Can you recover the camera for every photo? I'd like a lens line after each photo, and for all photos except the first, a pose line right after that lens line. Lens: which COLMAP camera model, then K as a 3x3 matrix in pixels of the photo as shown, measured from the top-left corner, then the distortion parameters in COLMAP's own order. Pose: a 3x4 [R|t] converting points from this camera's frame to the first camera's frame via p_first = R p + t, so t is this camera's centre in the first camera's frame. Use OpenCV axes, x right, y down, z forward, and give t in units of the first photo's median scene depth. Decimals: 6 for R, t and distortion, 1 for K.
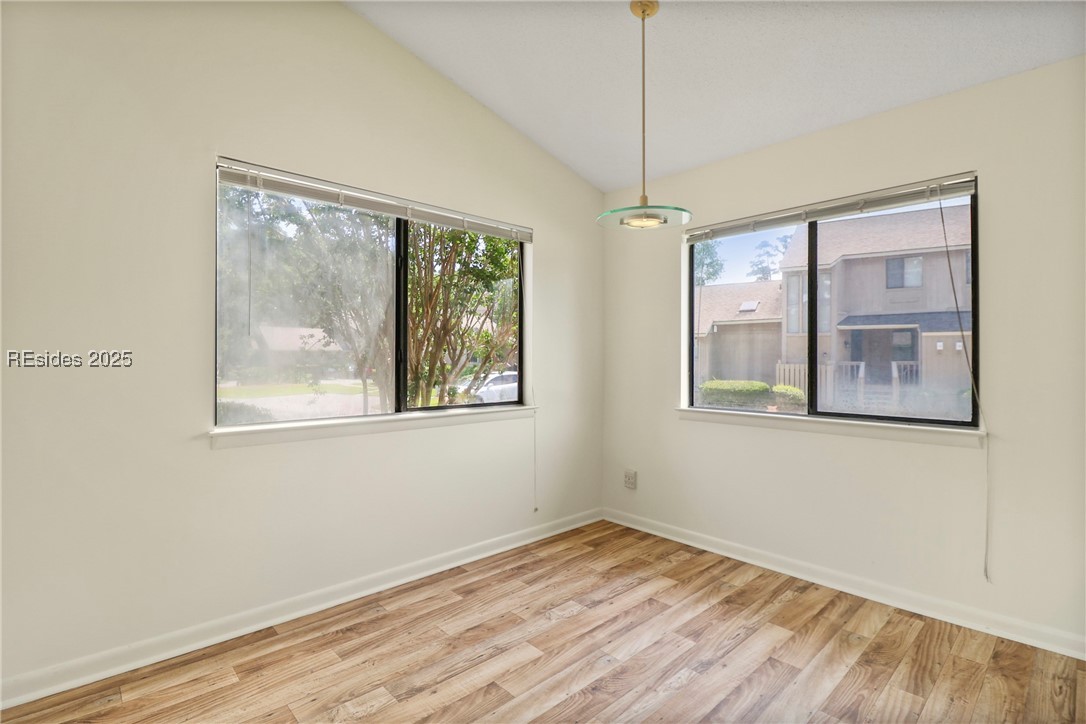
lens RADIAL K [[506.4, 0, 538.2], [0, 506.4, 357.1], [0, 0, 1]] dist [0.003362, -0.015244]
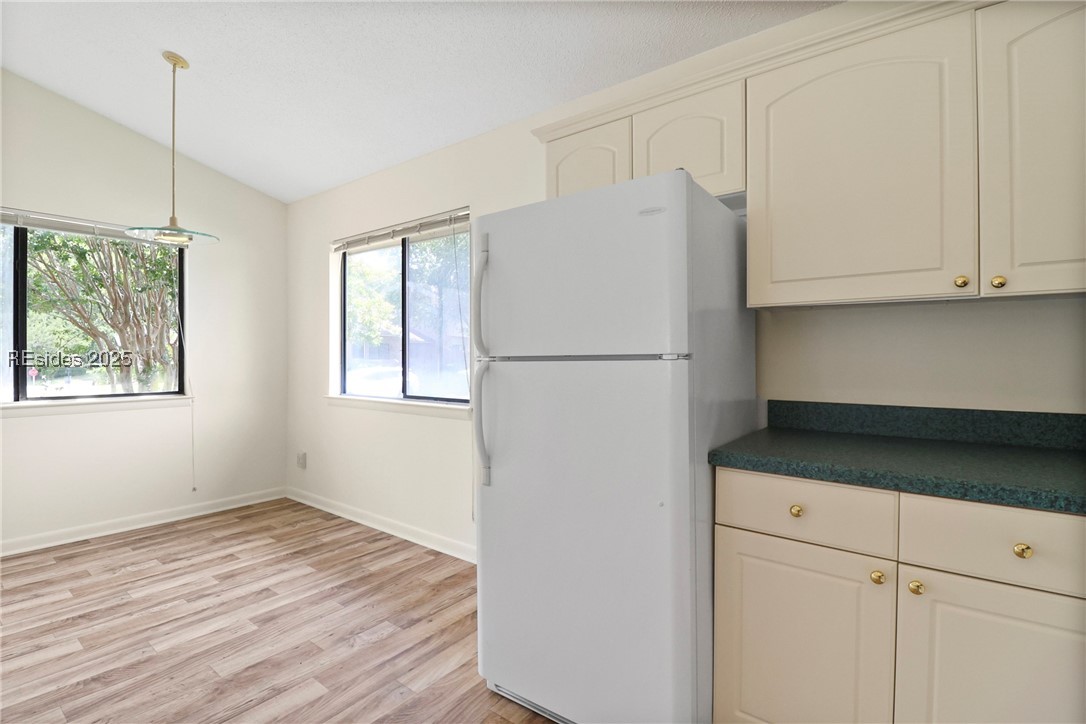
lens RADIAL K [[506.4, 0, 538.2], [0, 506.4, 357.1], [0, 0, 1]] dist [0.003362, -0.015244]
pose [[0.986090, -0.002219, 0.166198, 0.685246], [0.000892, 0.999967, 0.008061, 0.005101], [-0.166211, -0.007801, 0.986059, -0.264444]]
